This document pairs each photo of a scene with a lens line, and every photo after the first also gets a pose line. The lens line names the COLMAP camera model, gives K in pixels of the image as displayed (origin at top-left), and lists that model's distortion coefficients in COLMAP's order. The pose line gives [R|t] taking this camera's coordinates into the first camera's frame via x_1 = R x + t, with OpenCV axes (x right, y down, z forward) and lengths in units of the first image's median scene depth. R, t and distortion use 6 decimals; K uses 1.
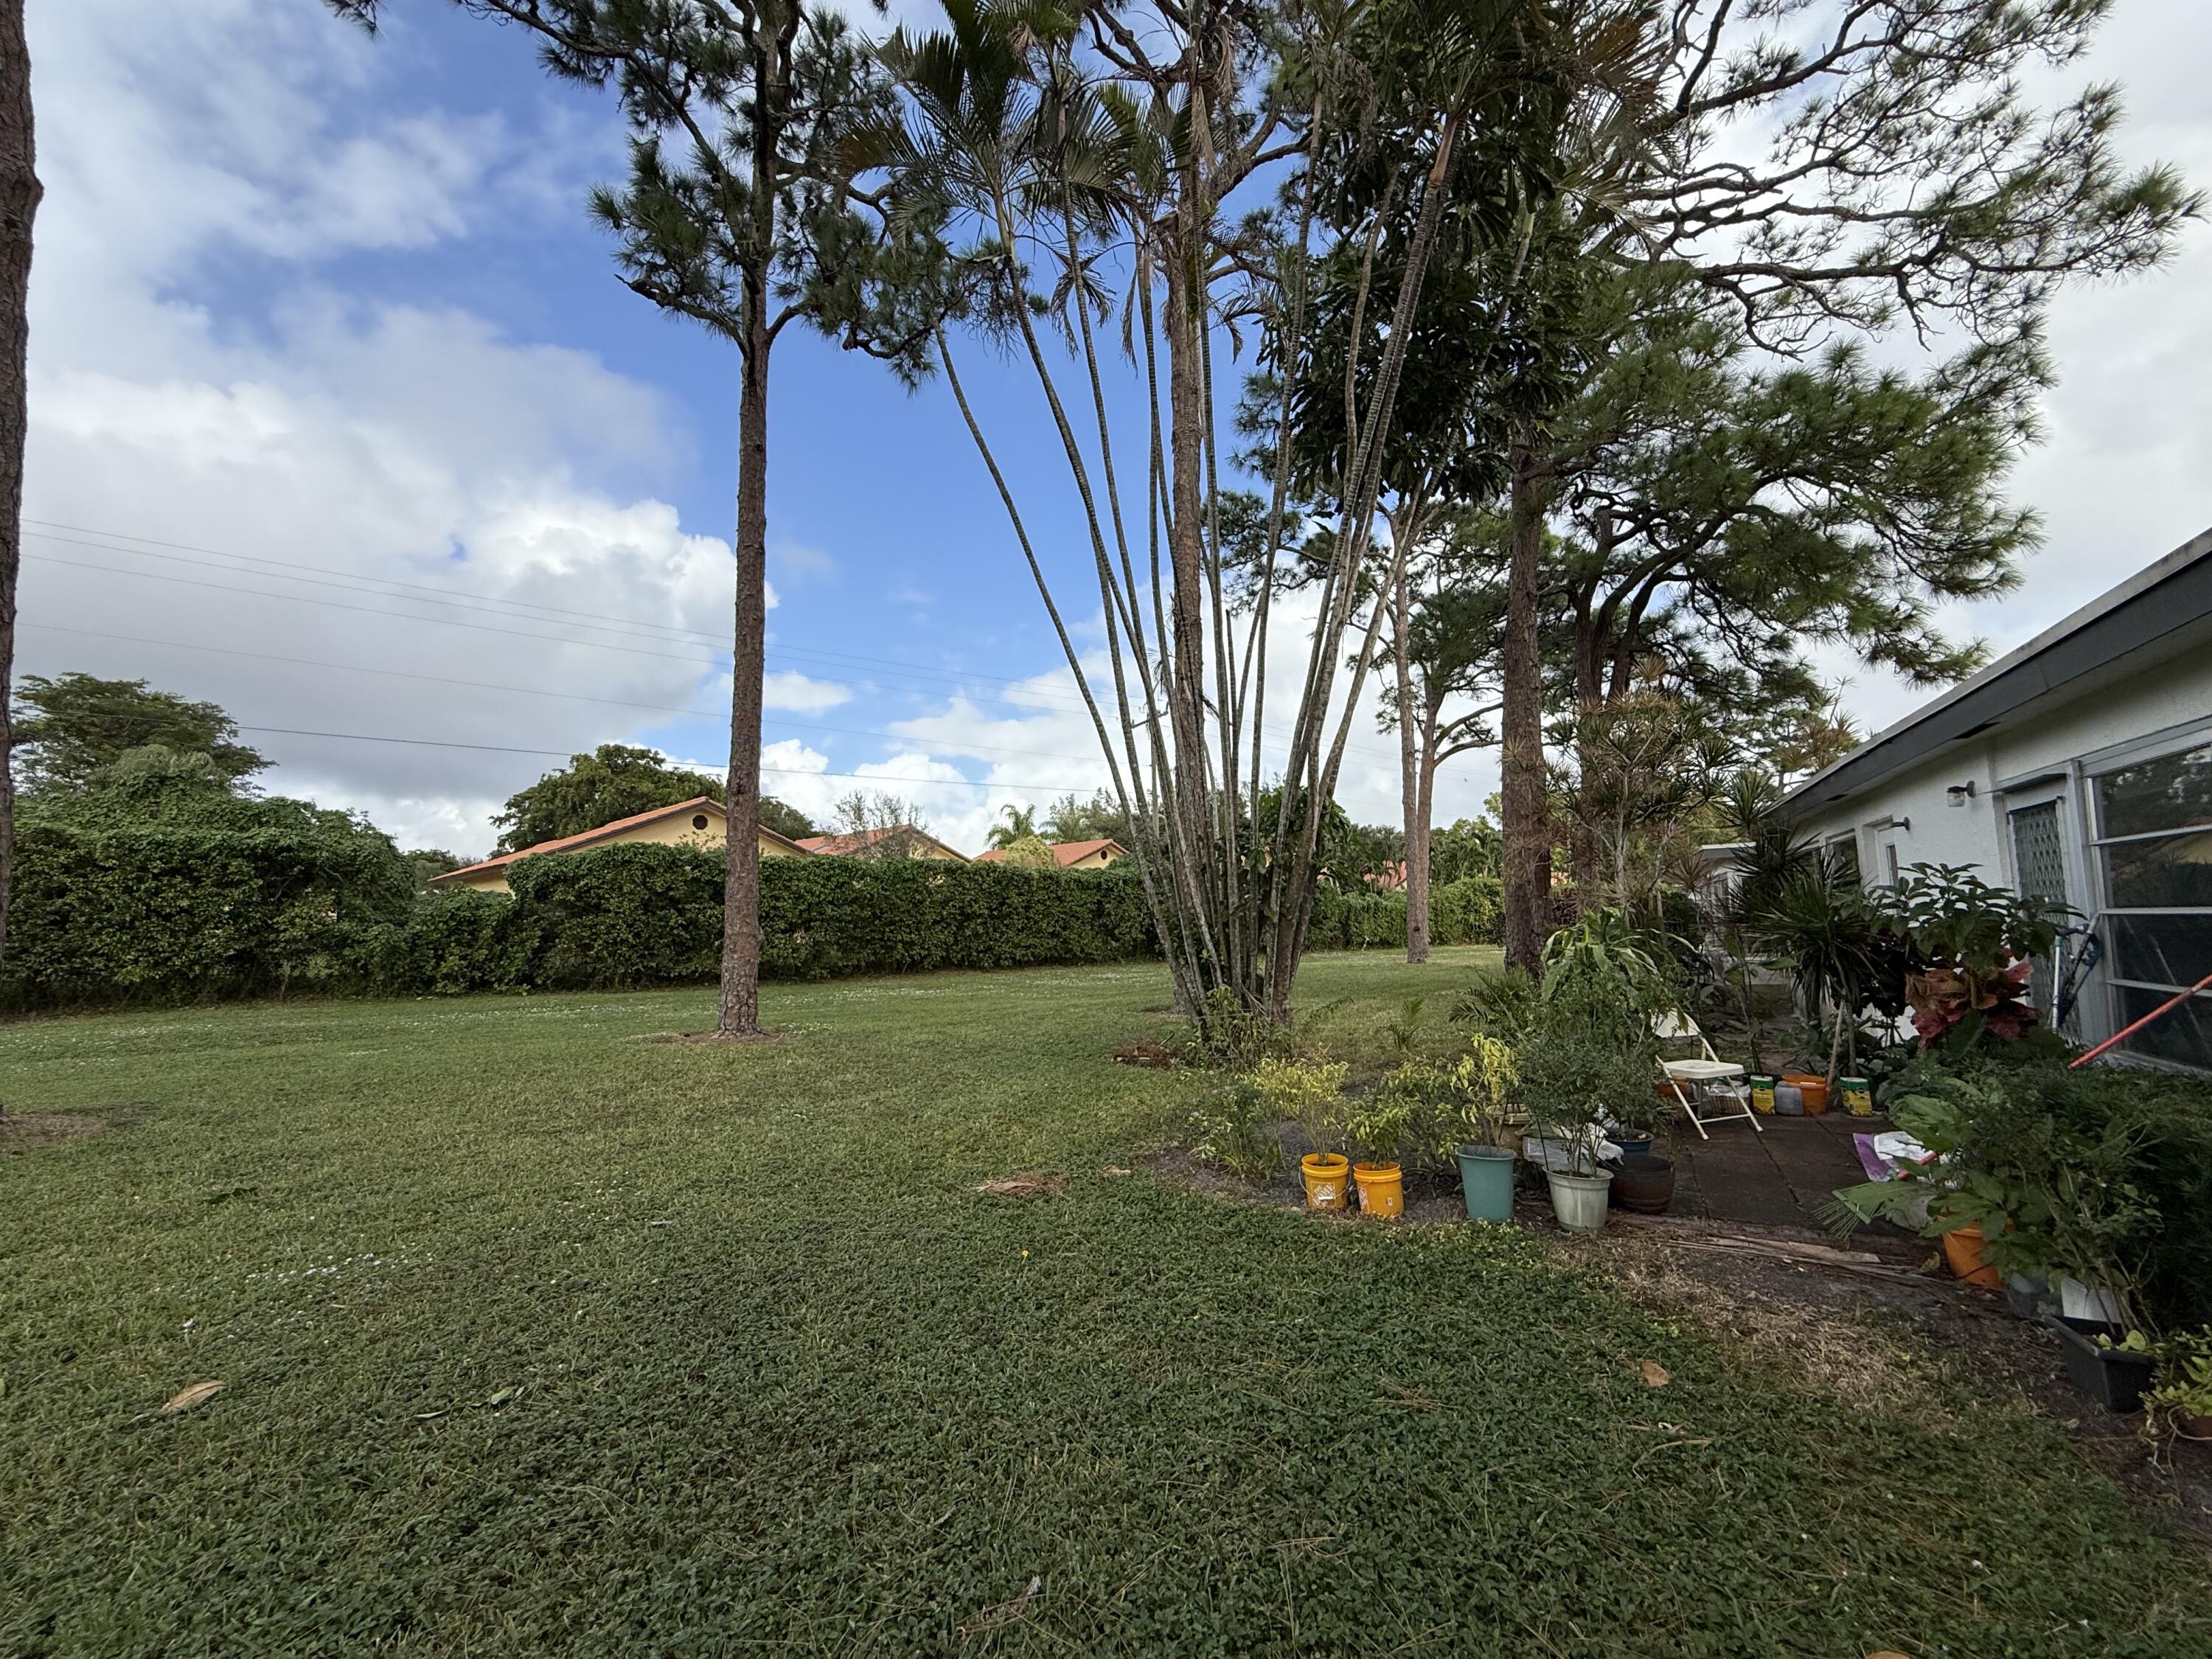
lens RADIAL K [[880.2, 0, 1105.7], [0, 880.2, 832.9], [0, 0, 1]] dist [-0.001727, 0.000470]
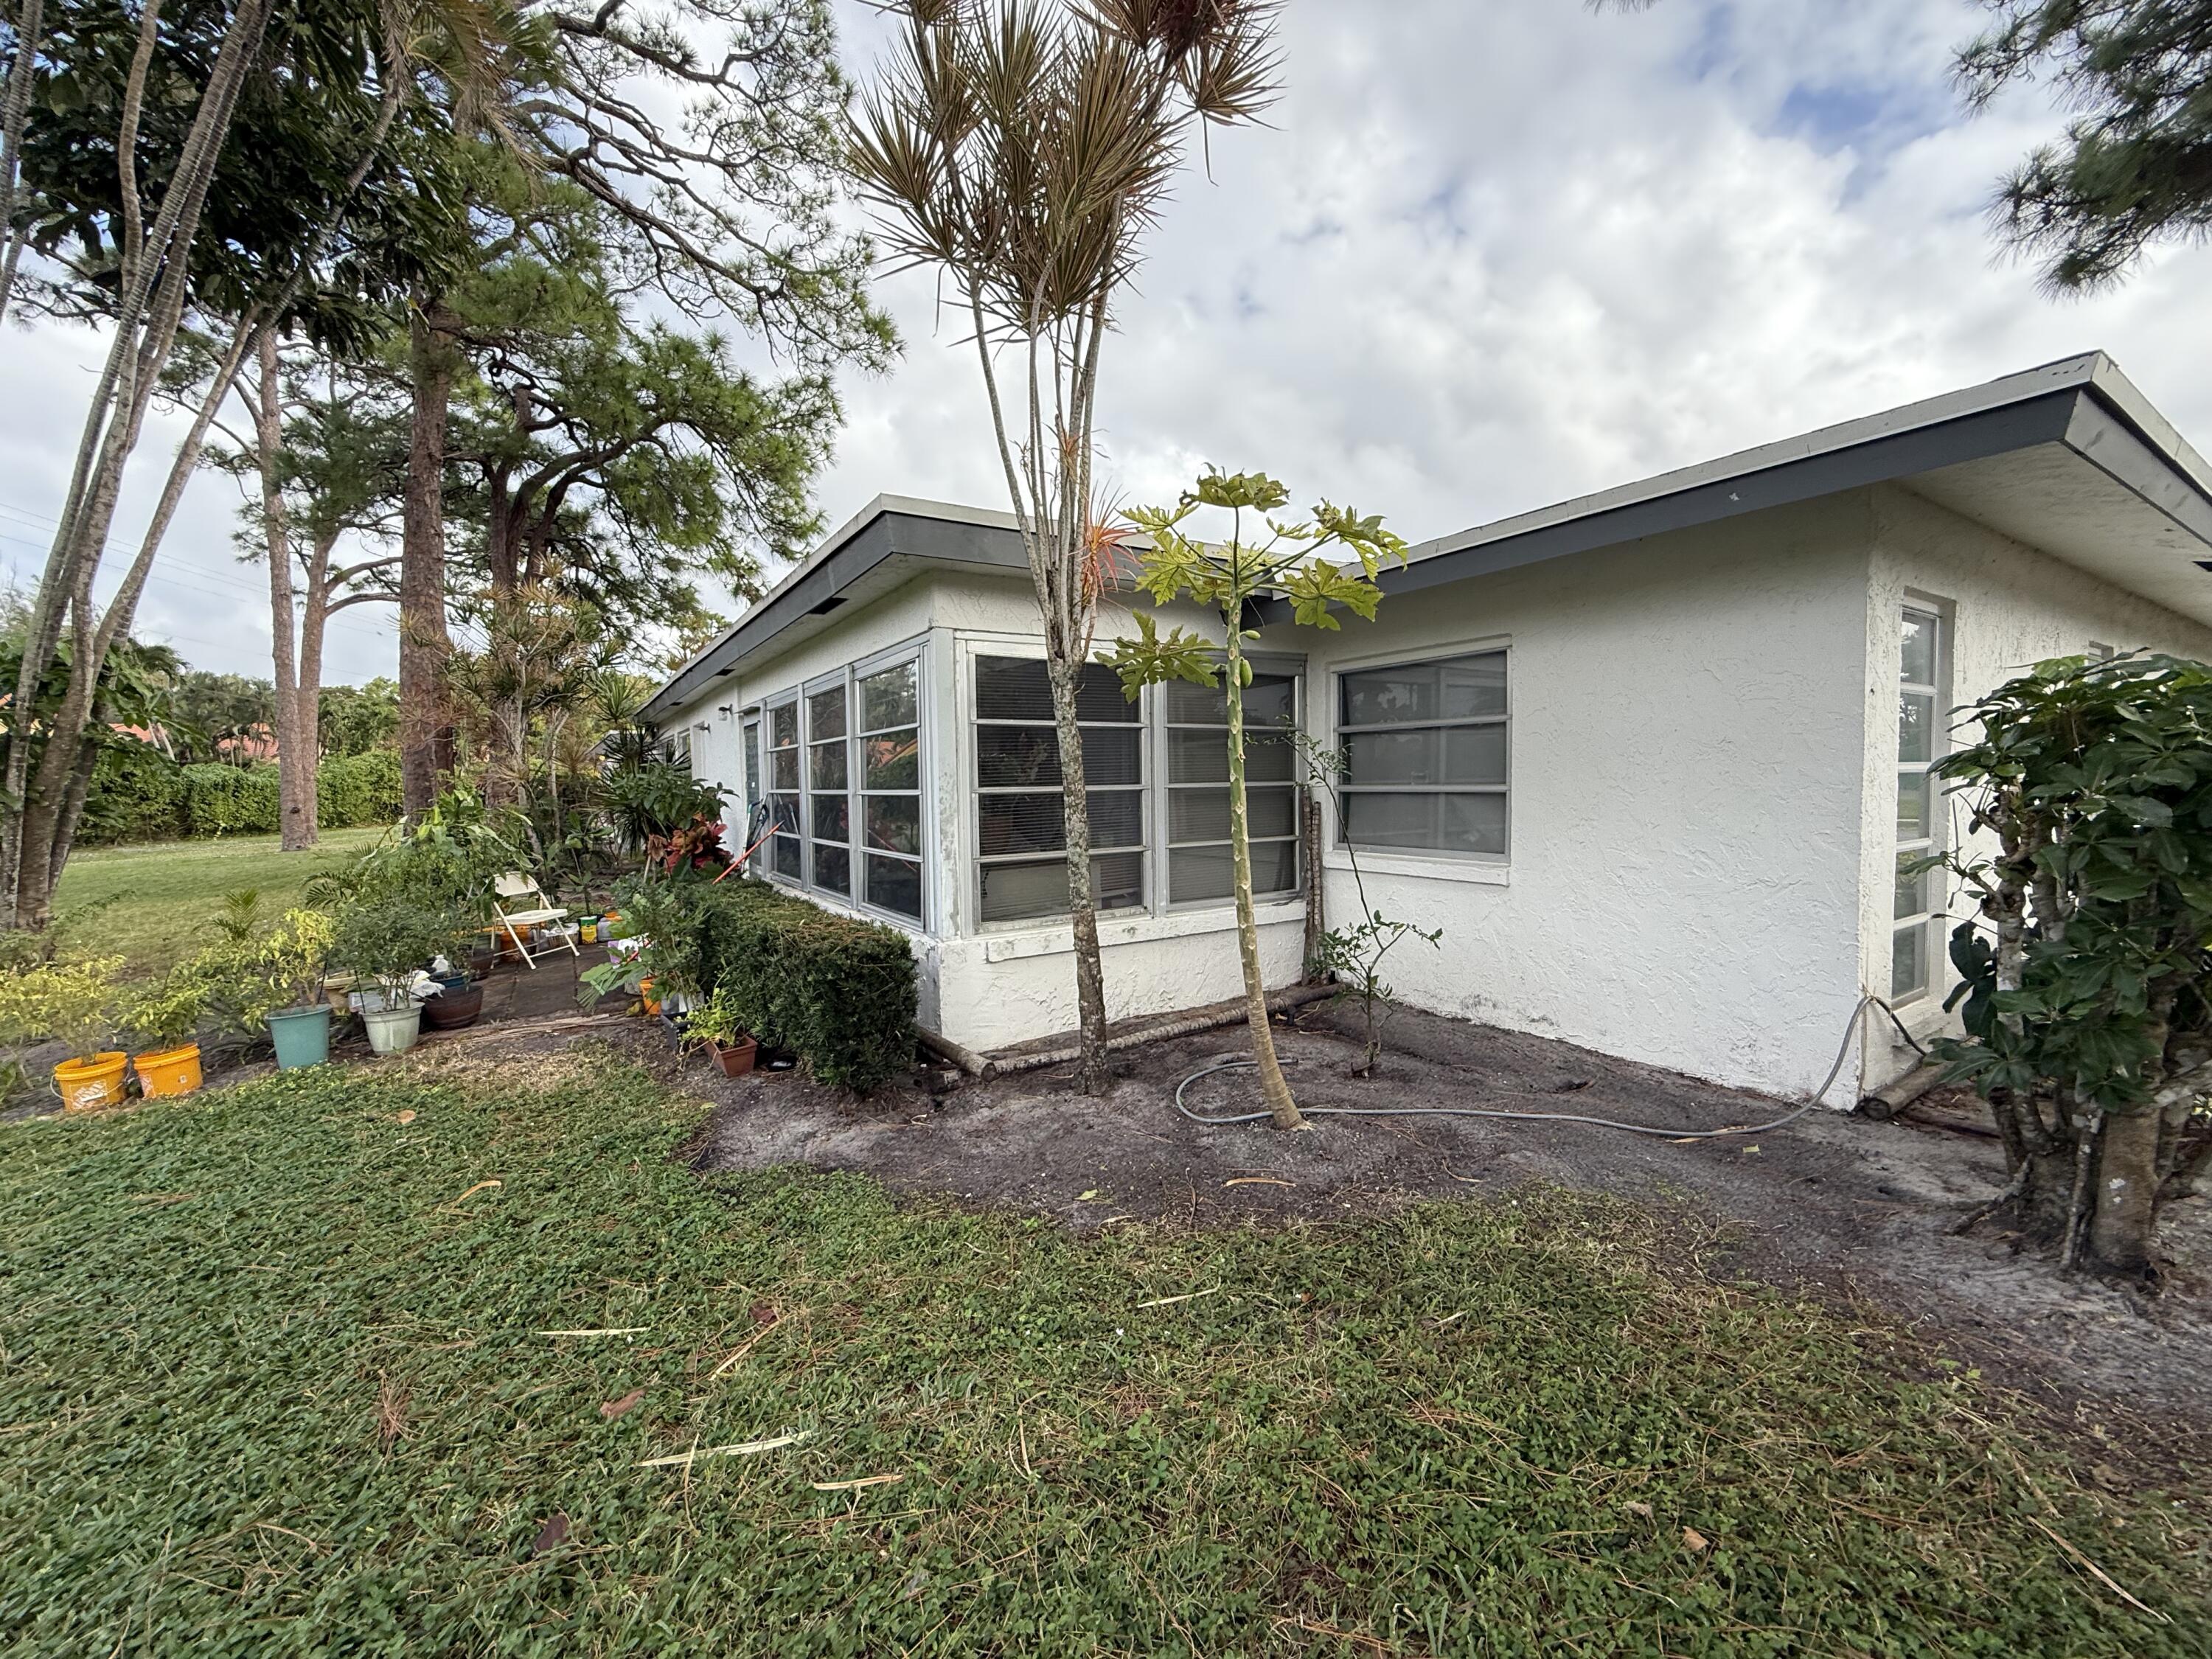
lens RADIAL K [[880.2, 0, 1105.5], [0, 880.2, 824.6], [0, 0, 1]] dist [-0.001727, 0.000470]
pose [[0.483323, -0.044698, 0.874300, -0.013945], [-0.072532, 0.993217, 0.090875, -0.016919], [-0.872432, -0.107337, 0.476803, -0.134799]]
